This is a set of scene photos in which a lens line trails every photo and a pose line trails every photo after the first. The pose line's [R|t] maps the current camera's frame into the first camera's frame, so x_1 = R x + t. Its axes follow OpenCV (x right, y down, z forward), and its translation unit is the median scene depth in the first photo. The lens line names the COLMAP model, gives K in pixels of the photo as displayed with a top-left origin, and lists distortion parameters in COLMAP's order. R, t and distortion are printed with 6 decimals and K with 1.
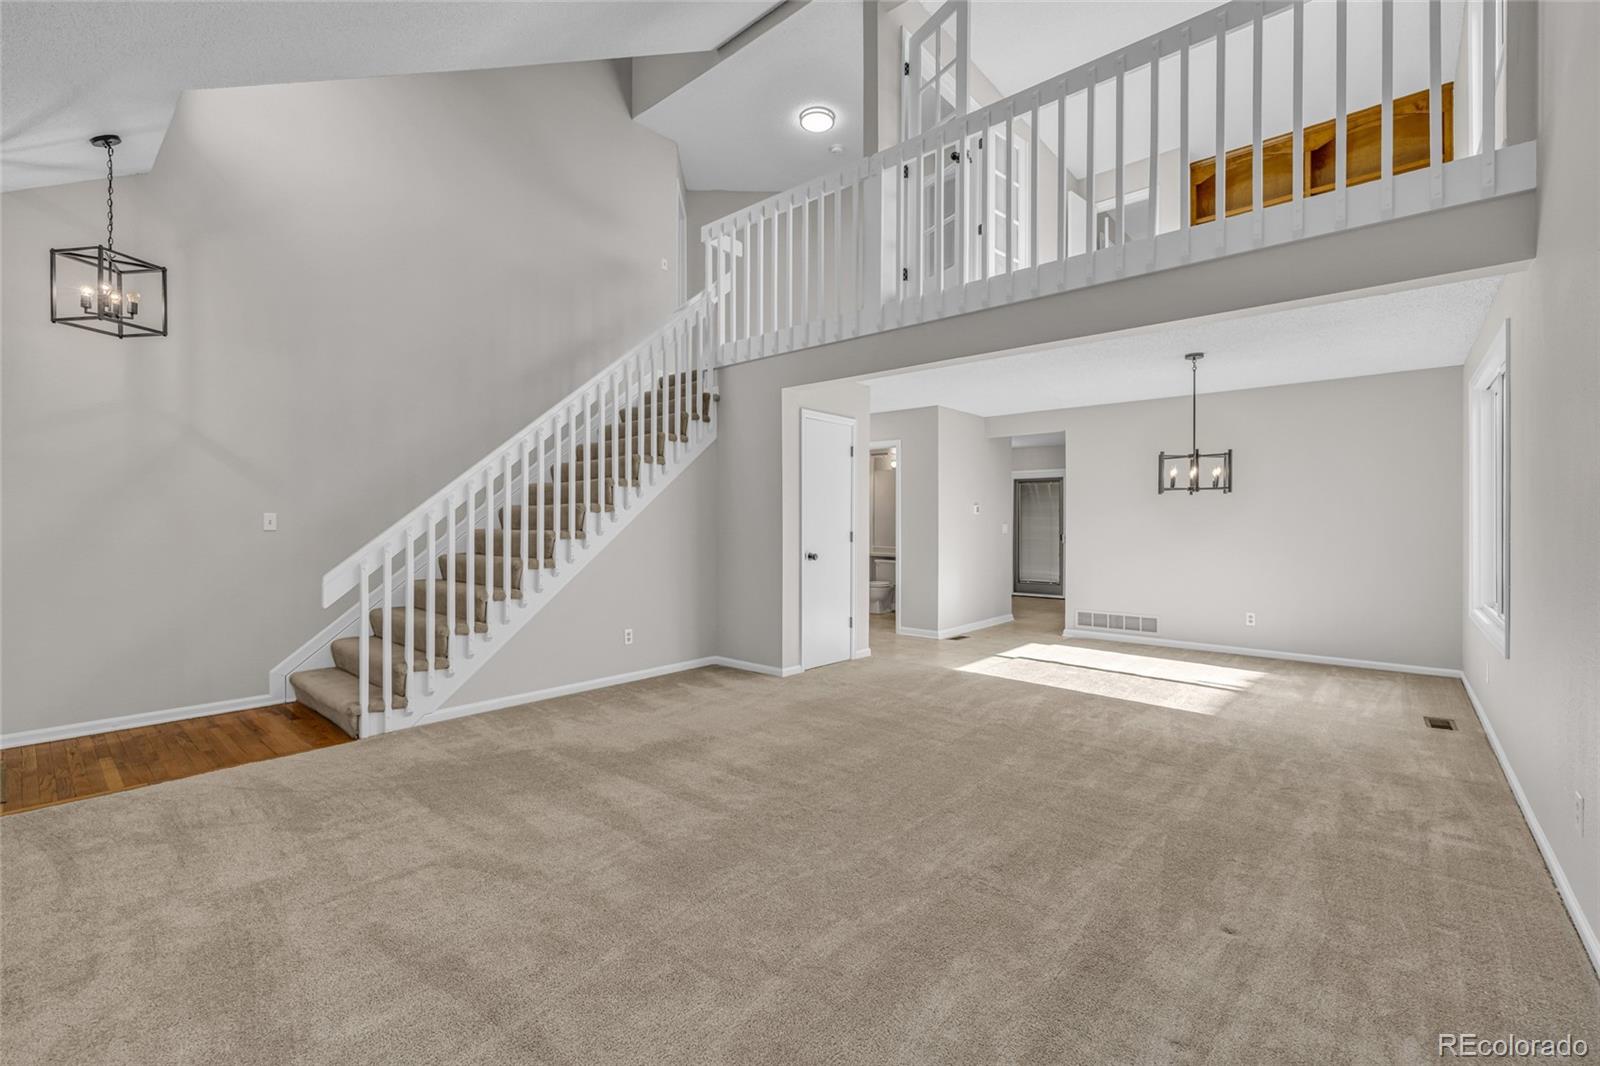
lens RADIAL K [[672.1, 0, 791.3], [0, 672.1, 526.2], [0, 0, 1]] dist [-0.001065, 0.001077]
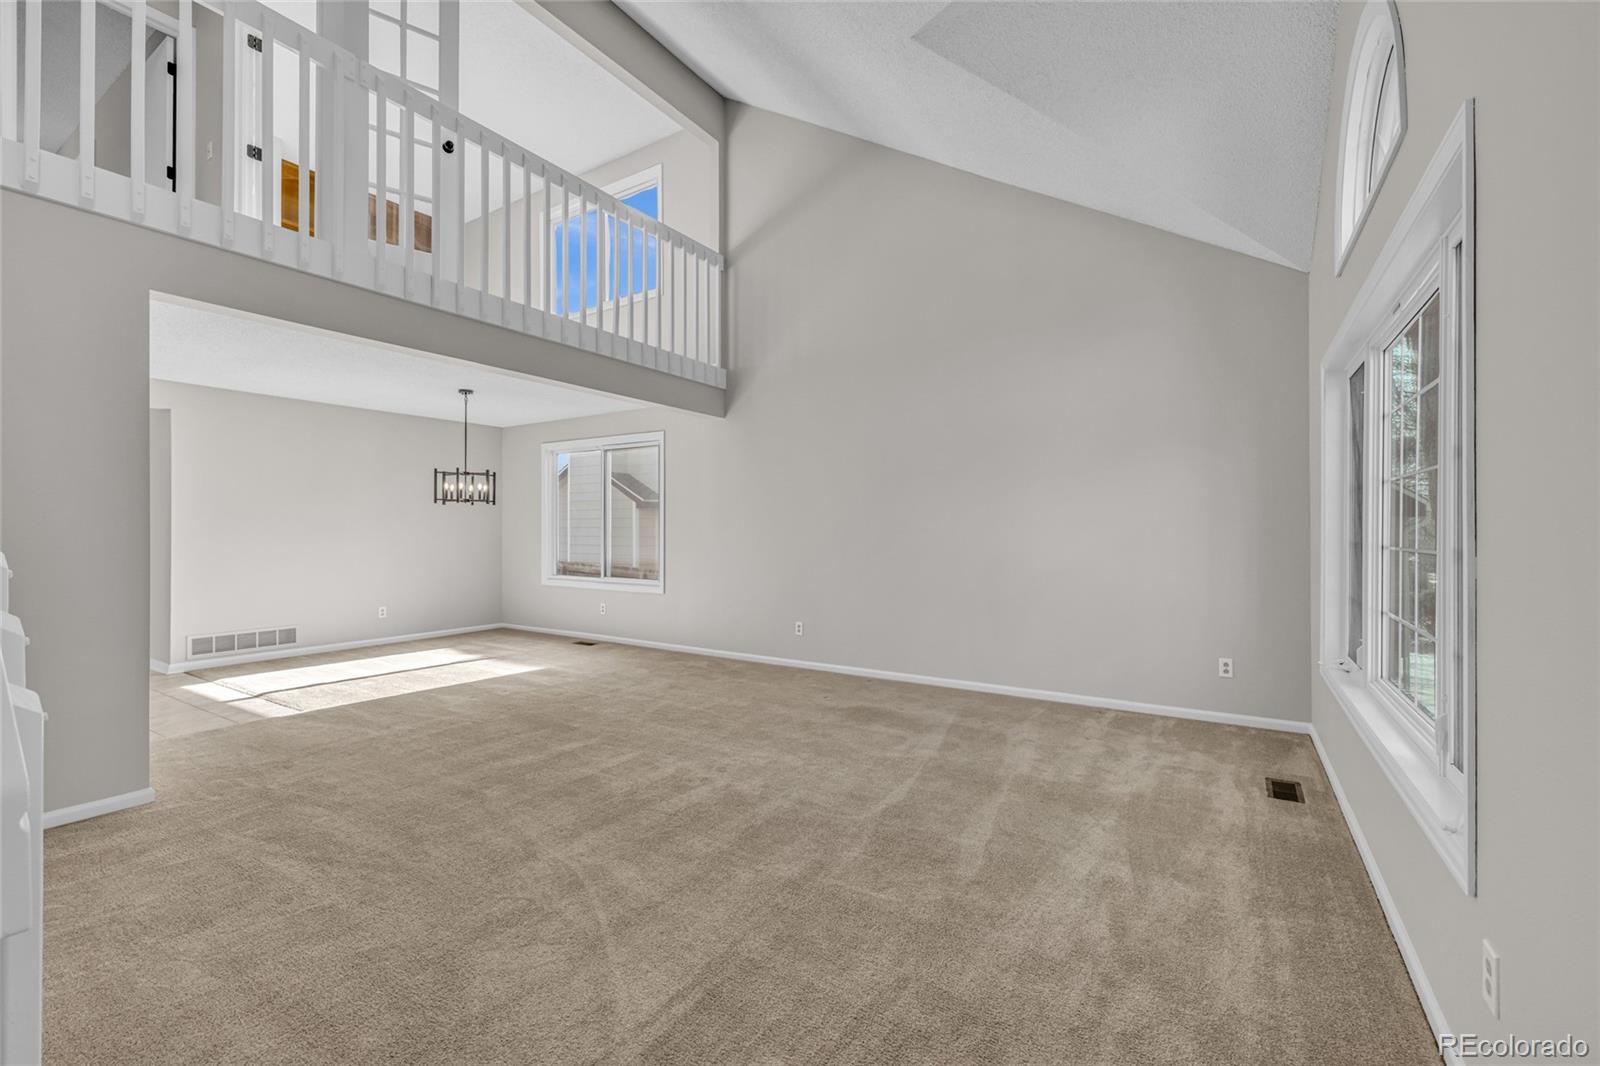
lens RADIAL K [[672.1, 0, 792.2], [0, 672.1, 529.5], [0, 0, 1]] dist [-0.001065, 0.001077]
pose [[-0.116565, -0.000300, 0.993183, -0.657314], [0.006861, 0.999976, 0.001107, -0.000140], [-0.993159, 0.006943, -0.116560, 0.535867]]
